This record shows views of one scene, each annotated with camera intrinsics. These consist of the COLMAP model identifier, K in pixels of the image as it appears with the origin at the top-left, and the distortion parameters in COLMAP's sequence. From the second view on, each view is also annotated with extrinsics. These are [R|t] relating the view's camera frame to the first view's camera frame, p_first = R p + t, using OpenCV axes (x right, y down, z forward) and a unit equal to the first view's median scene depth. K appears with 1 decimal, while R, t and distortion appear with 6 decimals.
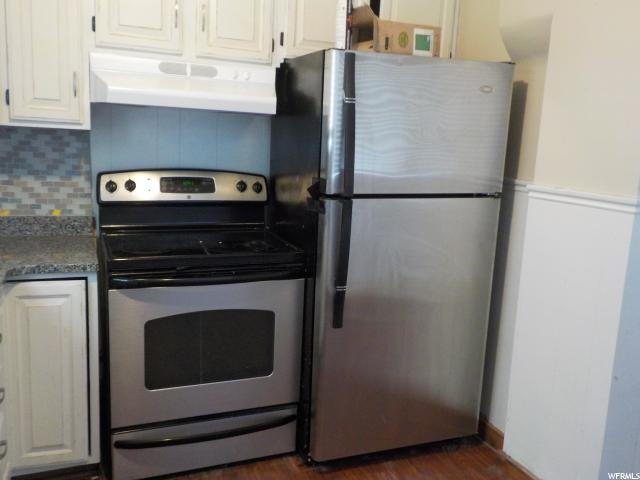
lens RADIAL K [[590.7, 0, 320.4], [0, 590.7, 241.9], [0, 0, 1]] dist [-0.039598, 0.000000]
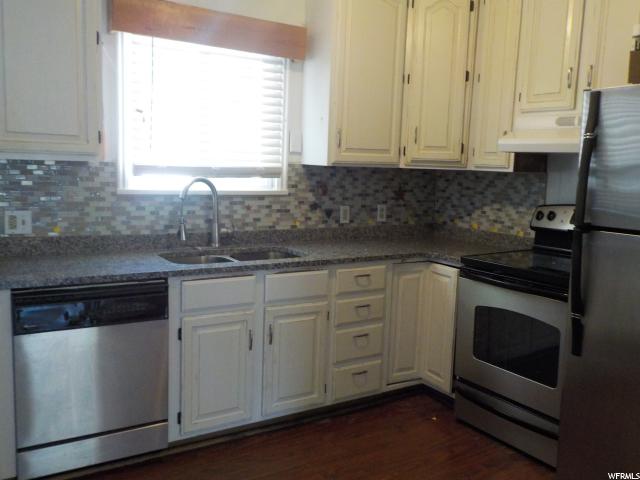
lens RADIAL K [[590.7, 0, 321.6], [0, 590.7, 239.3], [0, 0, 1]] dist [-0.039598, 0.000000]
pose [[0.125038, 0.073372, -0.989435, 0.886168], [-0.195989, 0.979437, 0.047863, -0.011247], [0.972602, 0.187933, 0.136847, 0.368233]]
